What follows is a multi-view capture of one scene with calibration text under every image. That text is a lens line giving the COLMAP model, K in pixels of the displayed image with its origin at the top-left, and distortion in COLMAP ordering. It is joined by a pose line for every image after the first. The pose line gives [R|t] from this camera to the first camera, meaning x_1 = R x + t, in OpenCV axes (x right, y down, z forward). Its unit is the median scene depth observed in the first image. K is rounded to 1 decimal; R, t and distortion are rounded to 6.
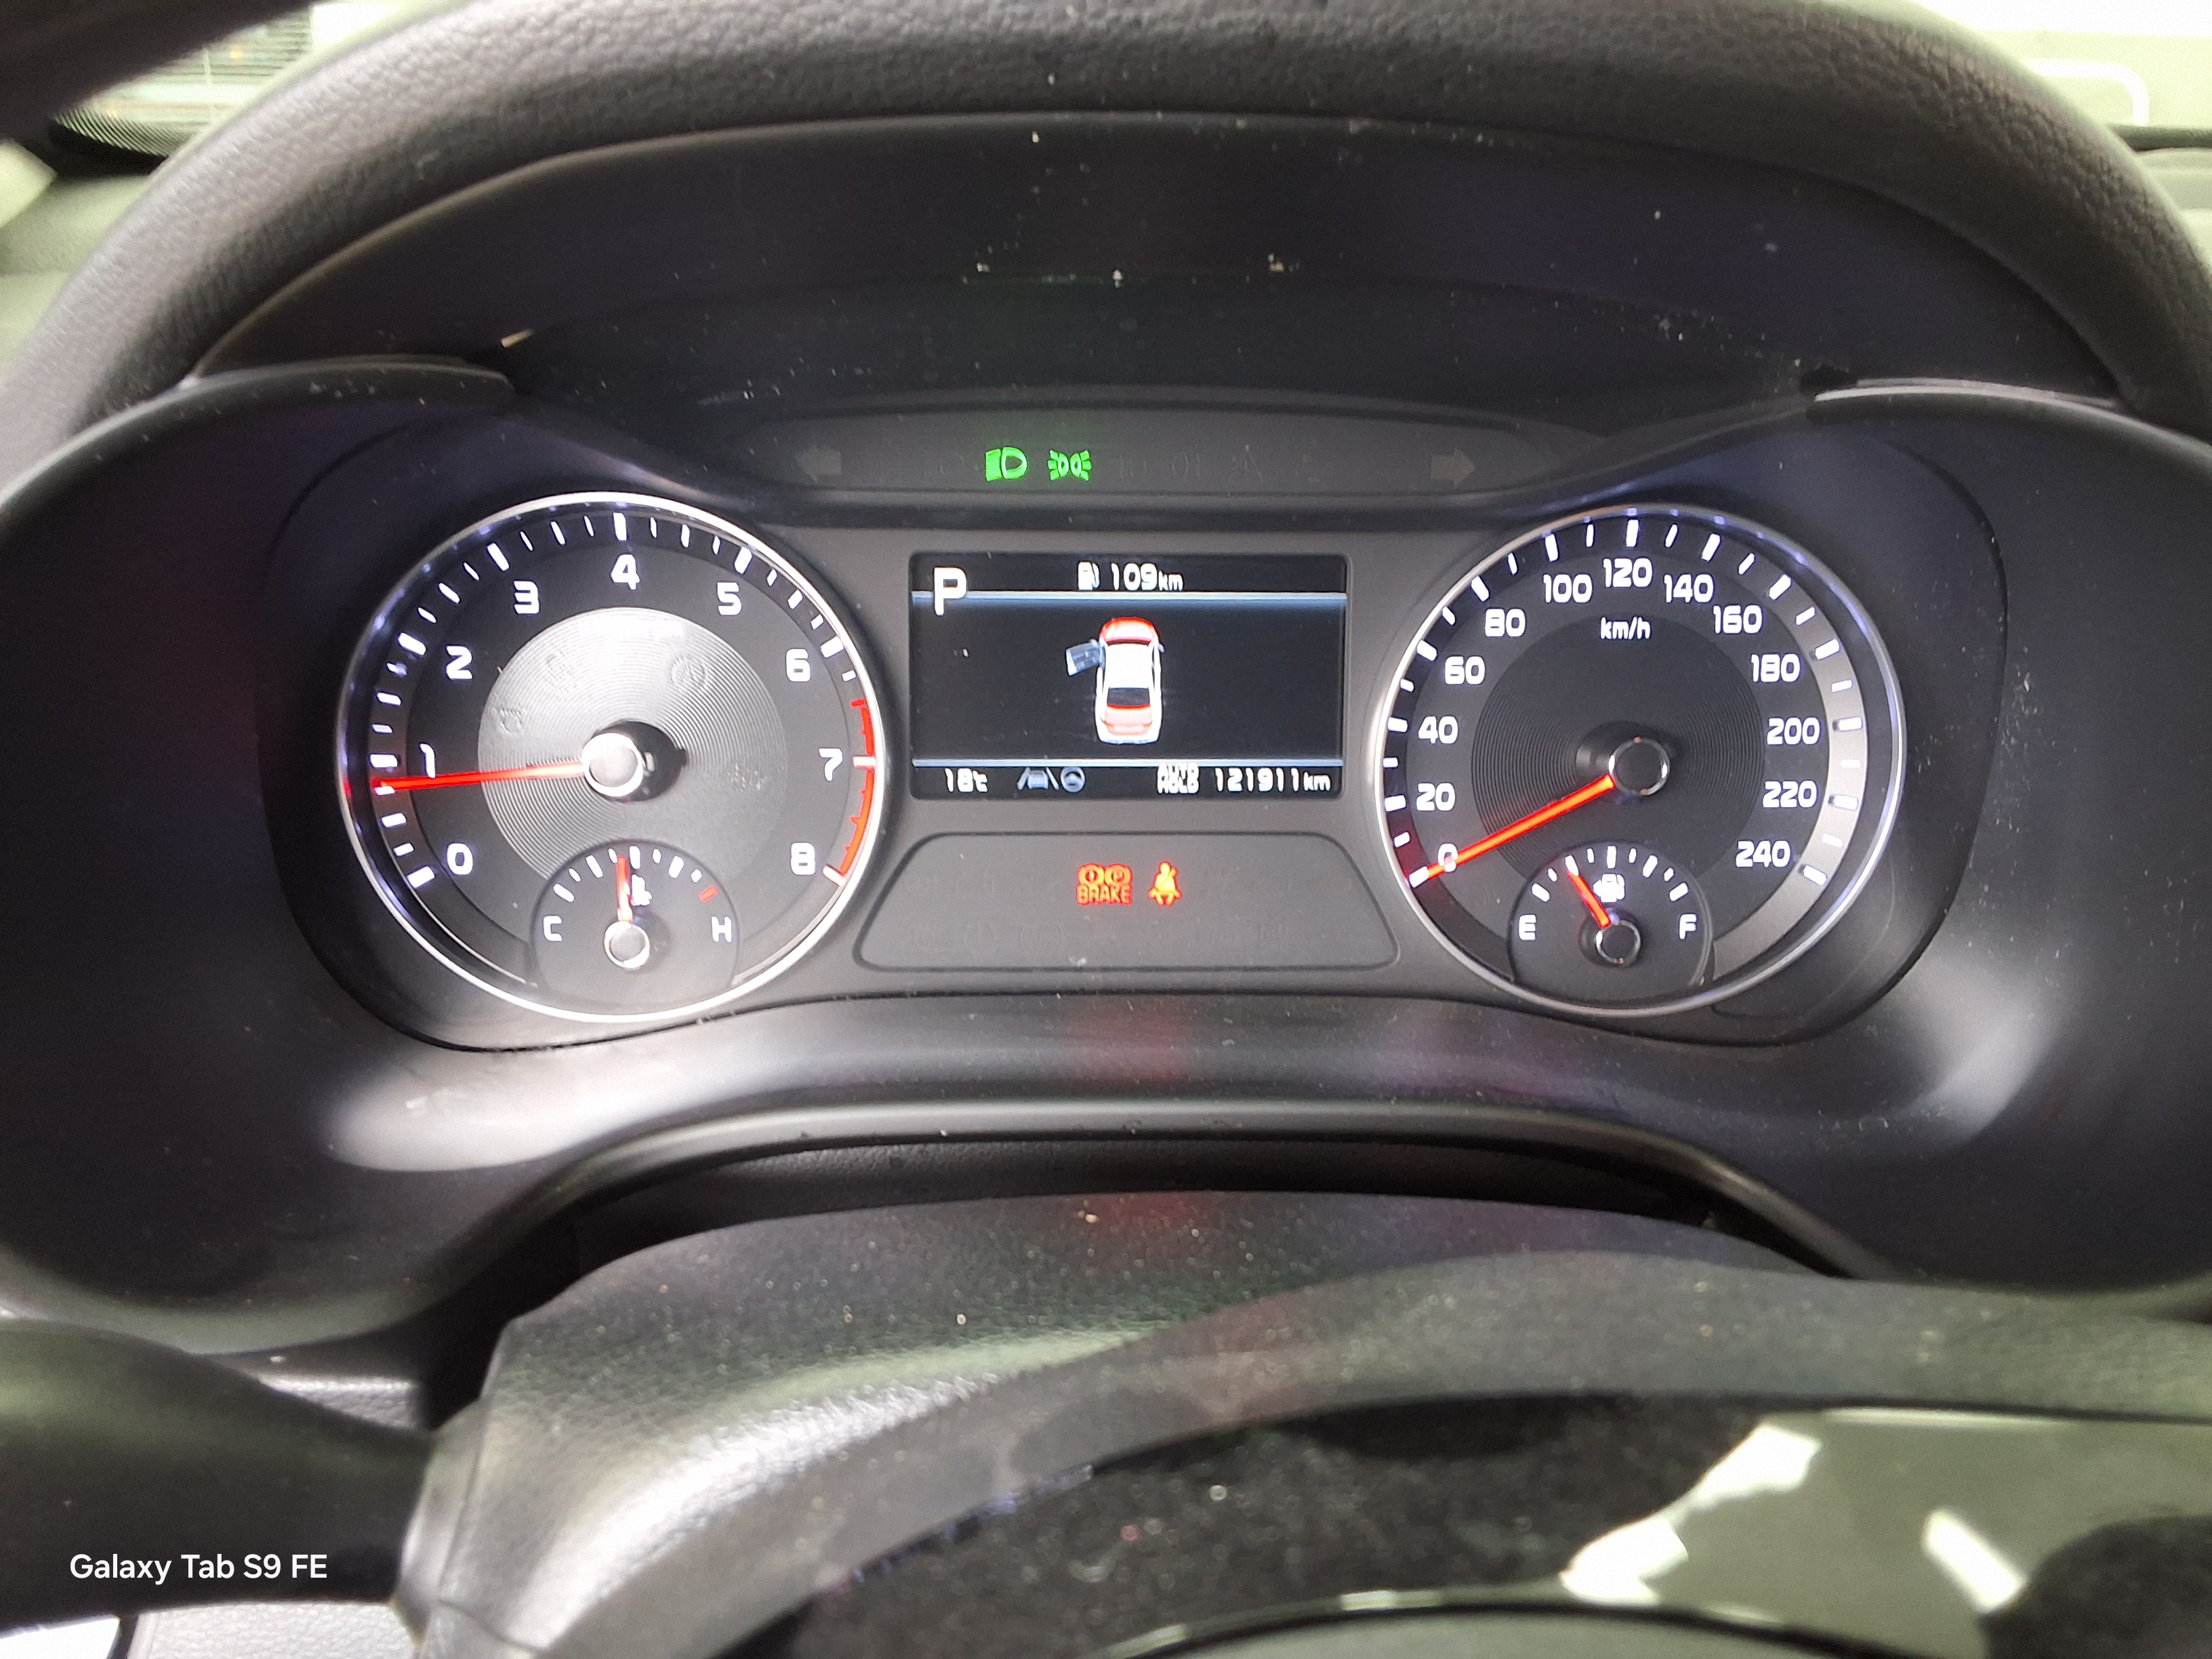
lens RADIAL K [[1810.3, 0, 1103.3], [0, 1810.3, 832.2], [0, 0, 1]] dist [0.101234, -0.010461]
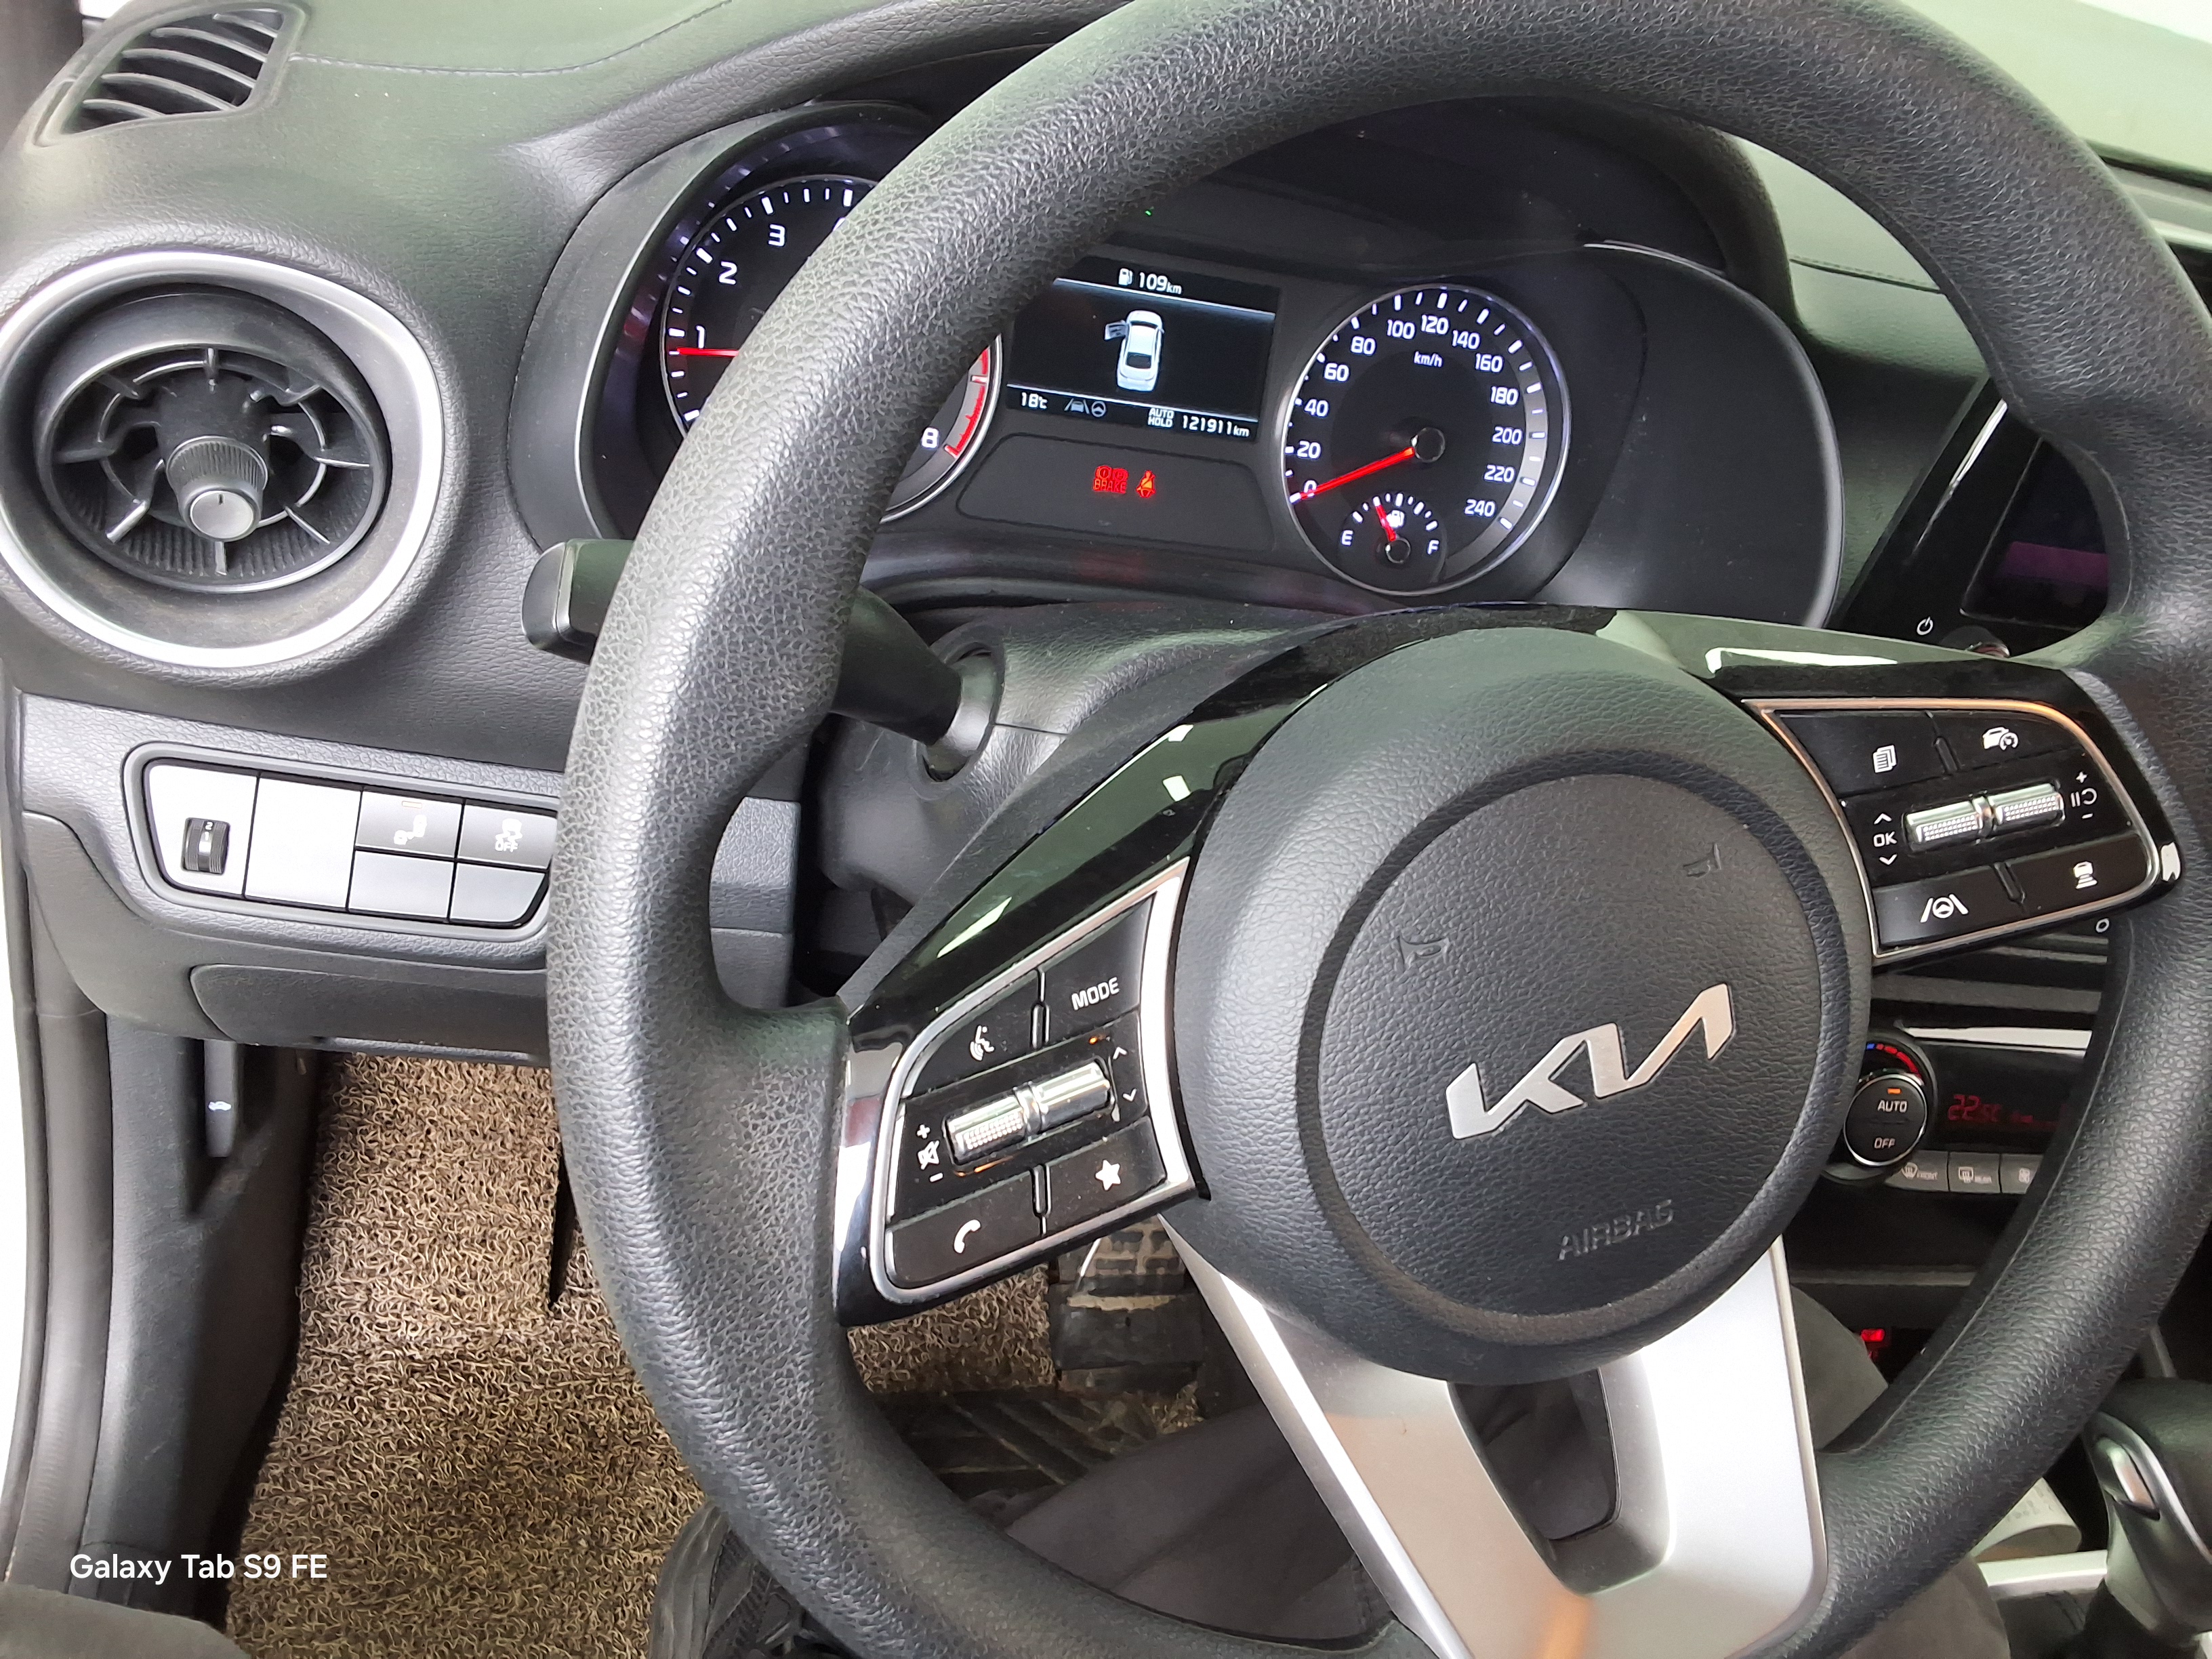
lens RADIAL K [[1810.3, 0, 1115.1], [0, 1810.3, 825.0], [0, 0, 1]] dist [0.101234, -0.010461]
pose [[0.958179, 0.068694, 0.277801, -0.419812], [-0.110288, 0.984415, 0.136977, 0.108801], [-0.264062, -0.161887, 0.950823, -0.571736]]
